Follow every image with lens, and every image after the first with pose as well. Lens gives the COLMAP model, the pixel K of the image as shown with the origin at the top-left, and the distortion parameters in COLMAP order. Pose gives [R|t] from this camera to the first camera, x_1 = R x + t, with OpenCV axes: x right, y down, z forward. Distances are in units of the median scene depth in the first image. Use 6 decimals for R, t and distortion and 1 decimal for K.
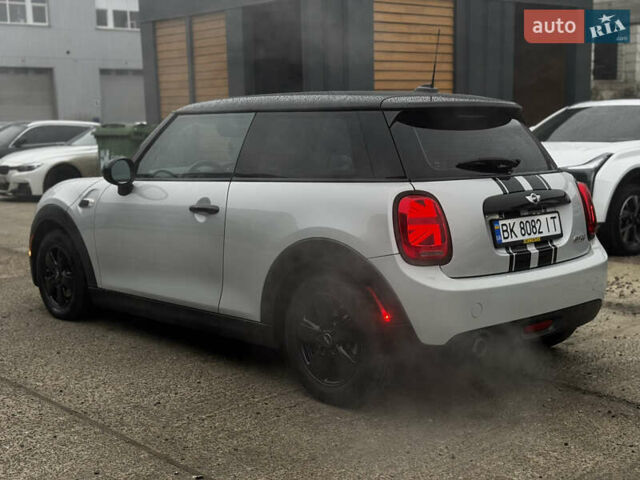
lens RADIAL K [[1045.2, 0, 320.0], [0, 1045.2, 240.0], [0, 0, 1]] dist [-0.018714, -0.029124]
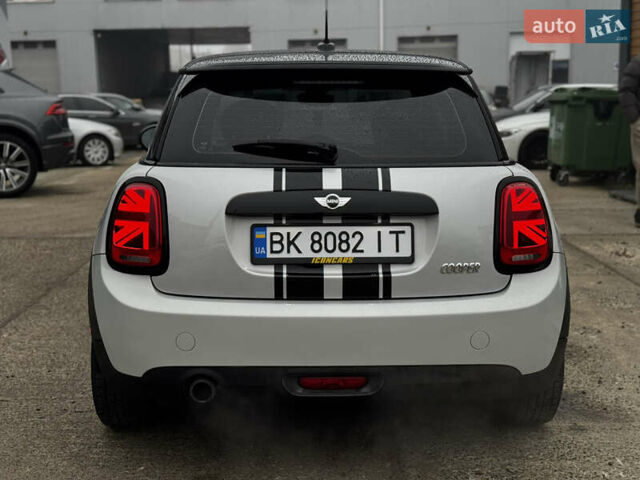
lens RADIAL K [[1045.2, 0, 320.0], [0, 1045.2, 240.0], [0, 0, 1]] dist [-0.018714, -0.029124]
pose [[0.740409, 0.120589, -0.661251, 0.655626], [-0.087775, 0.992697, 0.082751, -0.070371], [0.666401, -0.003228, 0.745587, 0.462232]]
